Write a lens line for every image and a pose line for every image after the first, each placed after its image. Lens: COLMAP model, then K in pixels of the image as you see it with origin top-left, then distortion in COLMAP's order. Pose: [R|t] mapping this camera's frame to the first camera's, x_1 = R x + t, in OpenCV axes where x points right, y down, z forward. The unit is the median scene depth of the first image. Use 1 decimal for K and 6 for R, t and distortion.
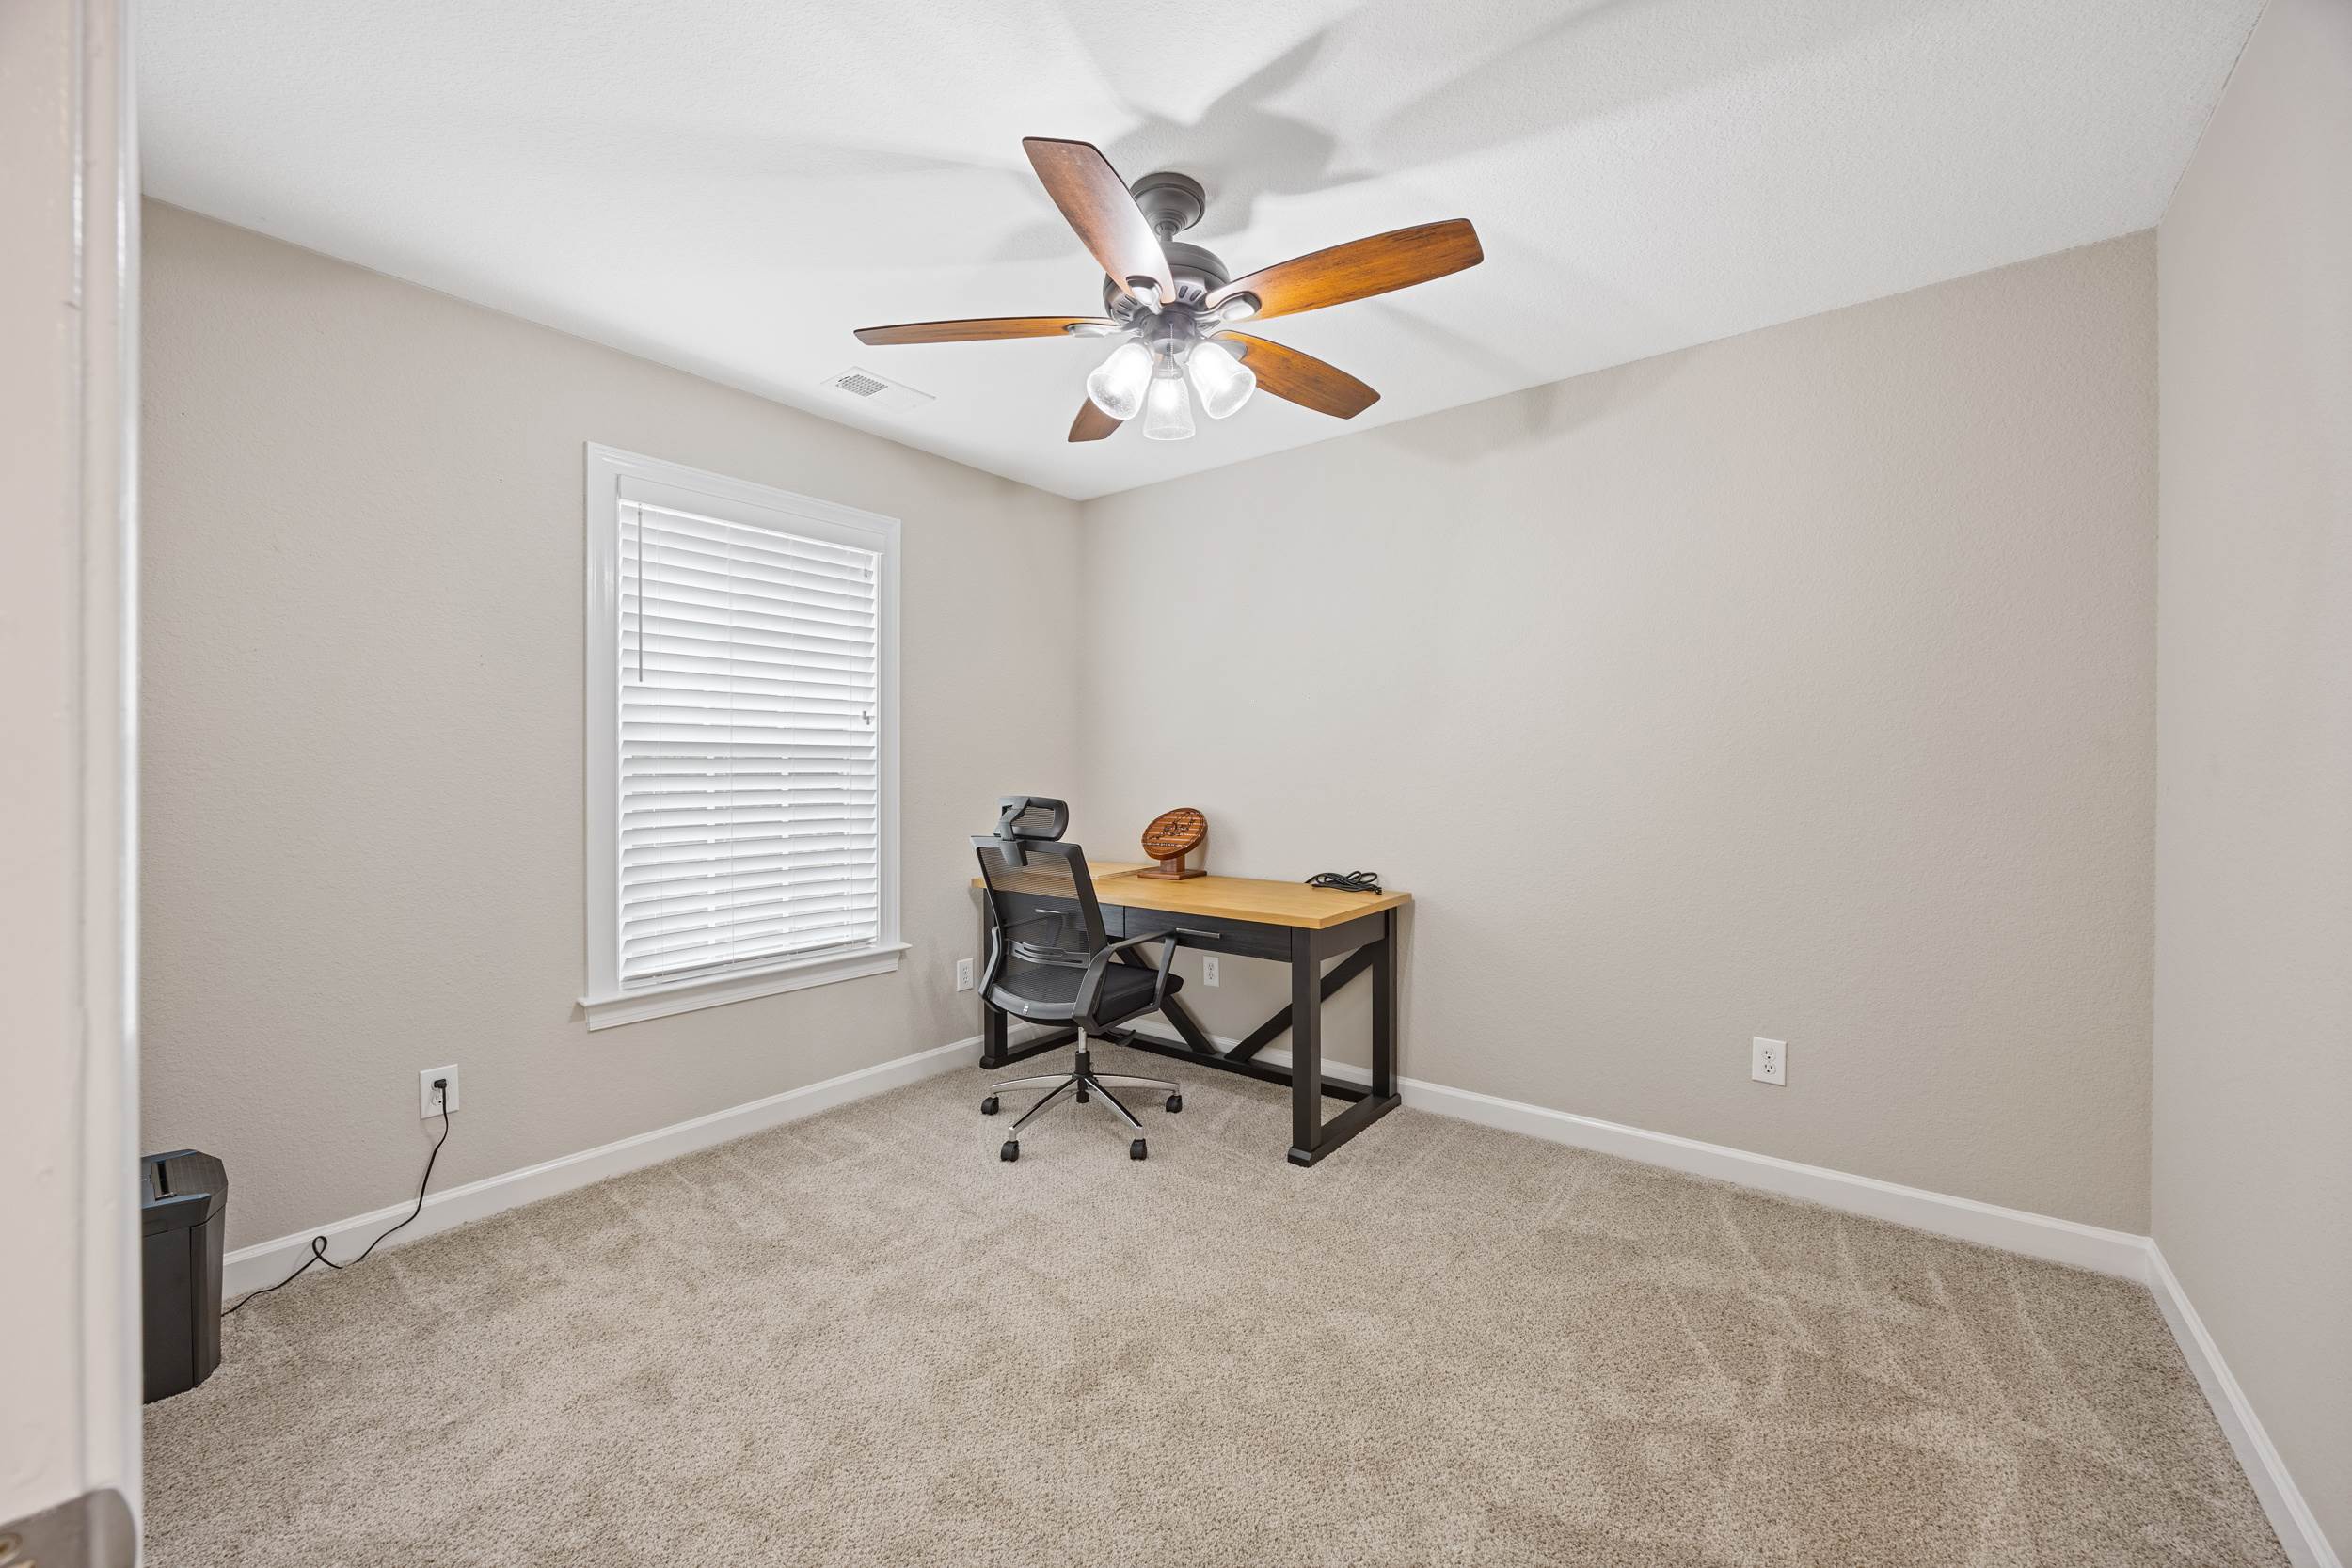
lens RADIAL K [[946.2, 0, 1171.0], [0, 946.2, 776.1], [0, 0, 1]] dist [-0.013452, 0.003760]
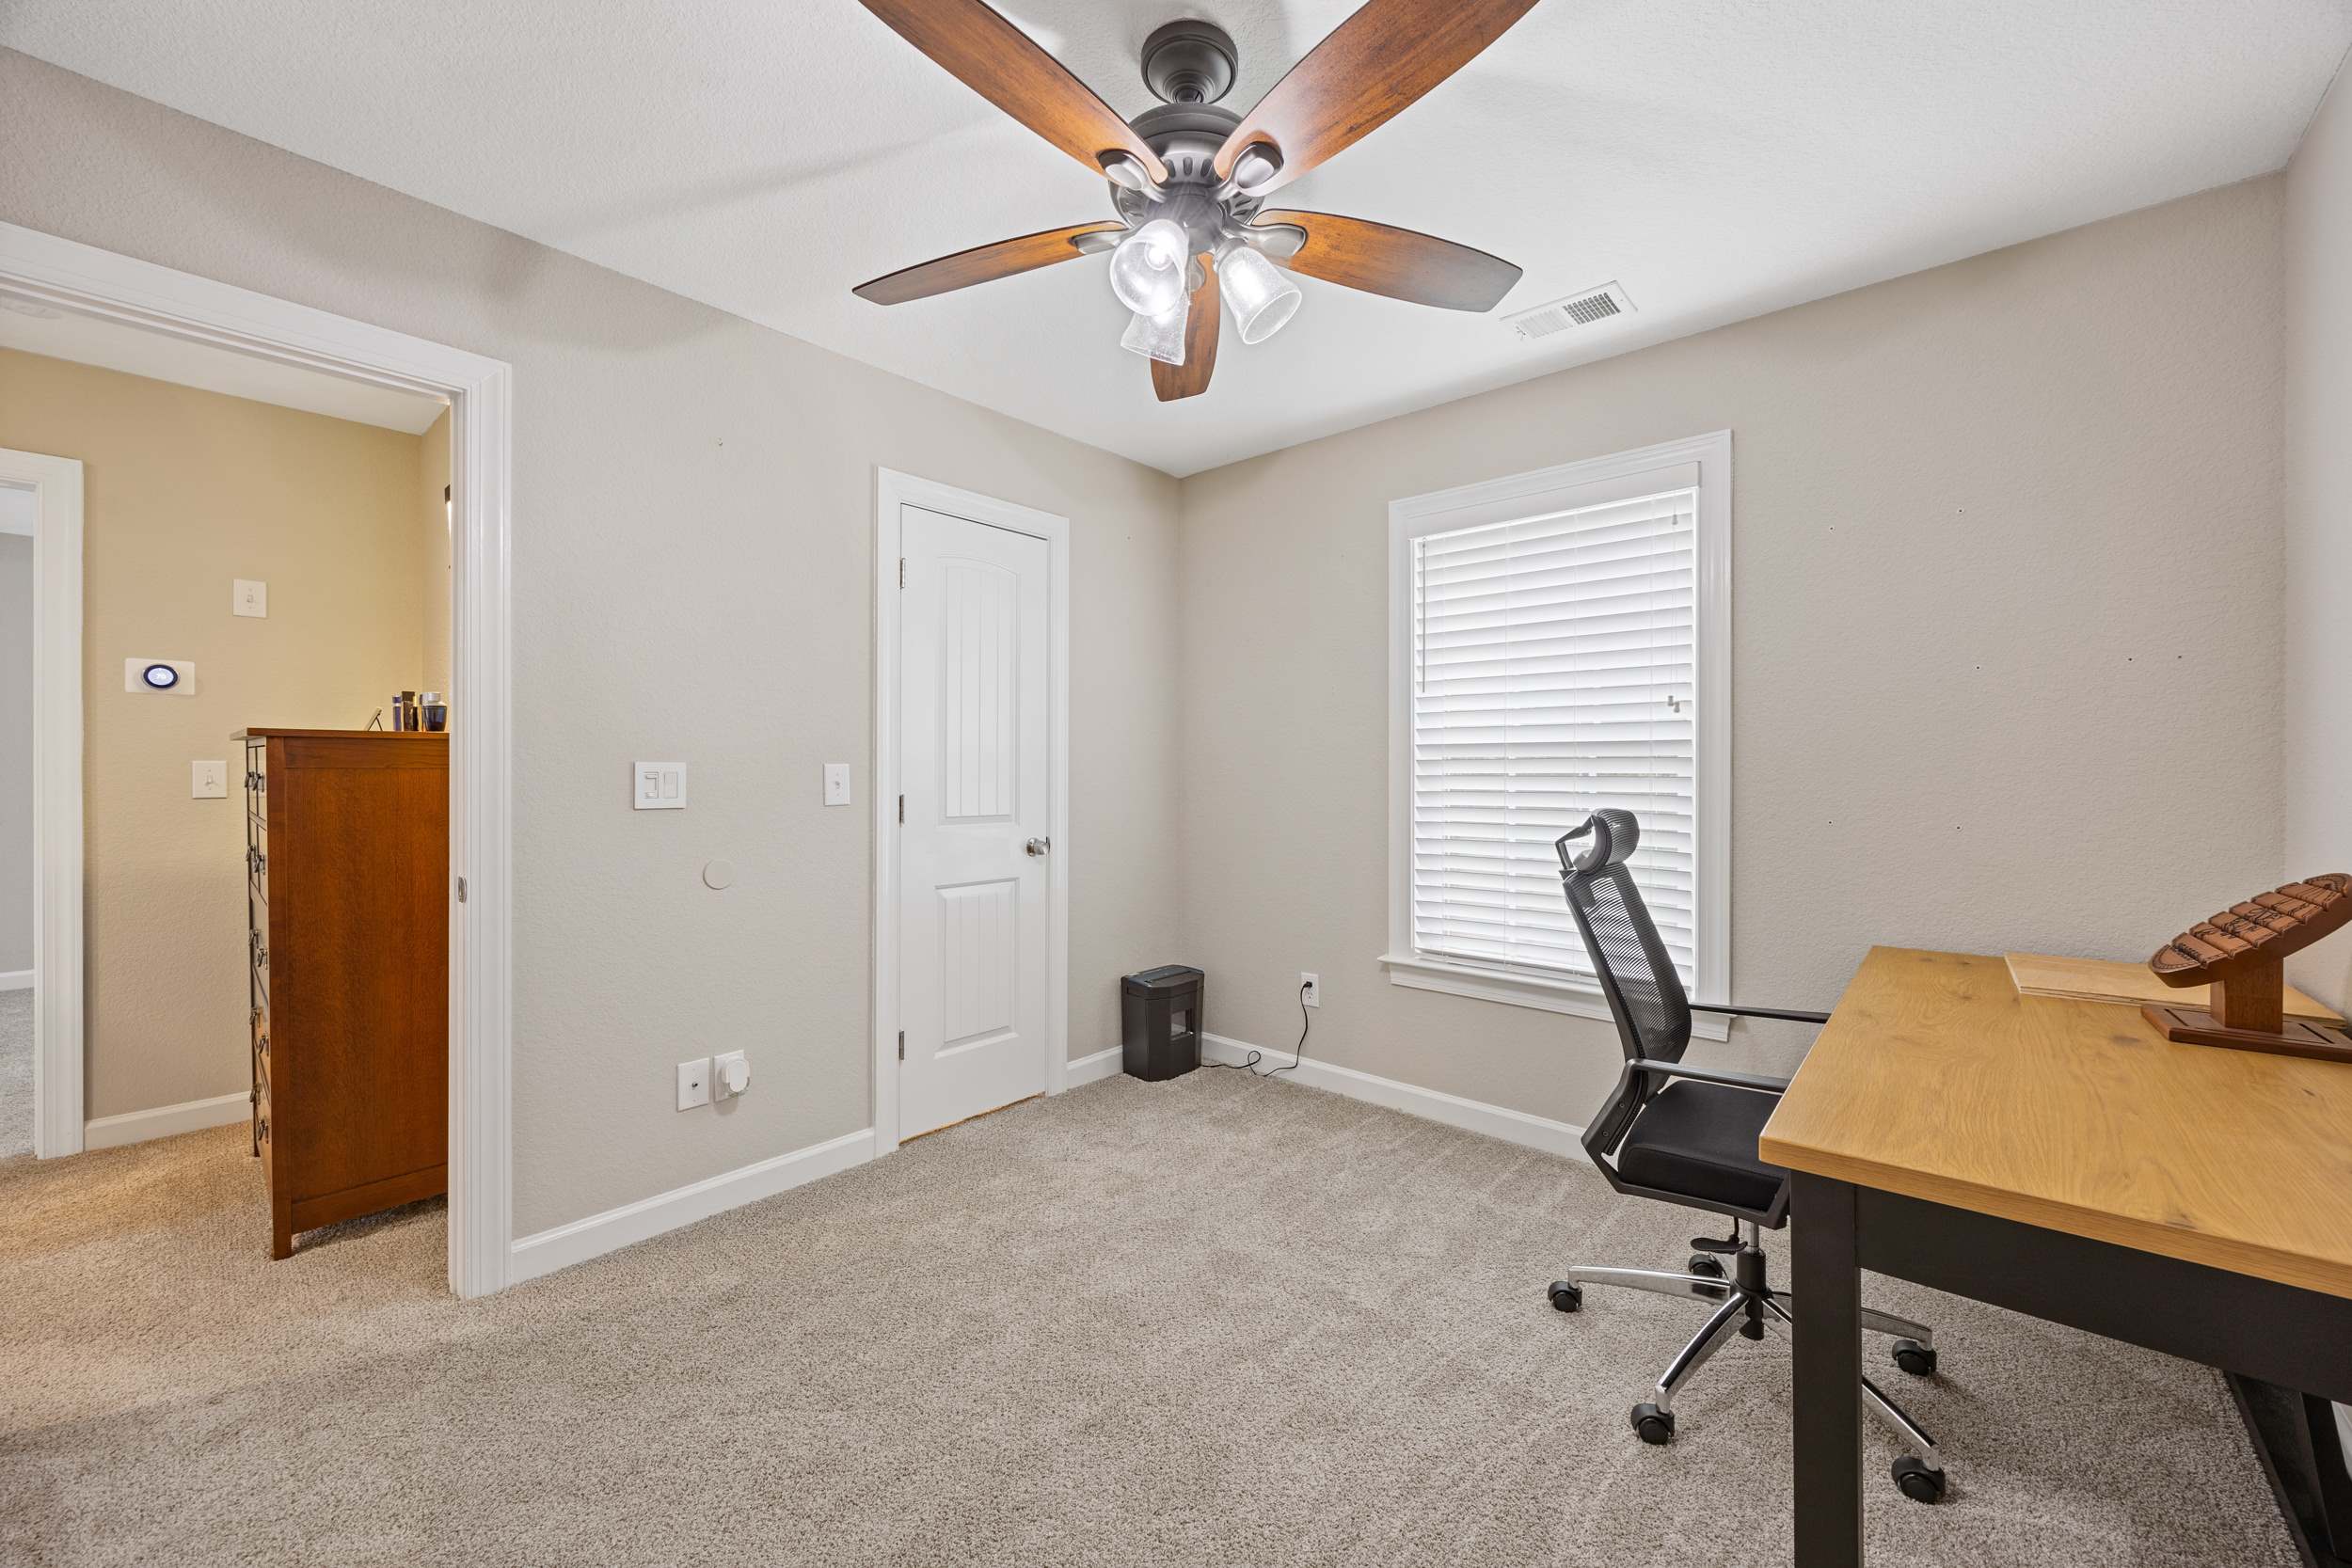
lens RADIAL K [[938.1, 0, 1178.3], [0, 938.1, 777.0], [0, 0, 1]] dist [0.001536, 0.000100]
pose [[-0.083633, 0.006689, -0.996474, 0.605643], [-0.012058, 0.999897, 0.007724, -0.002746], [0.996424, 0.012662, -0.083544, 0.807131]]
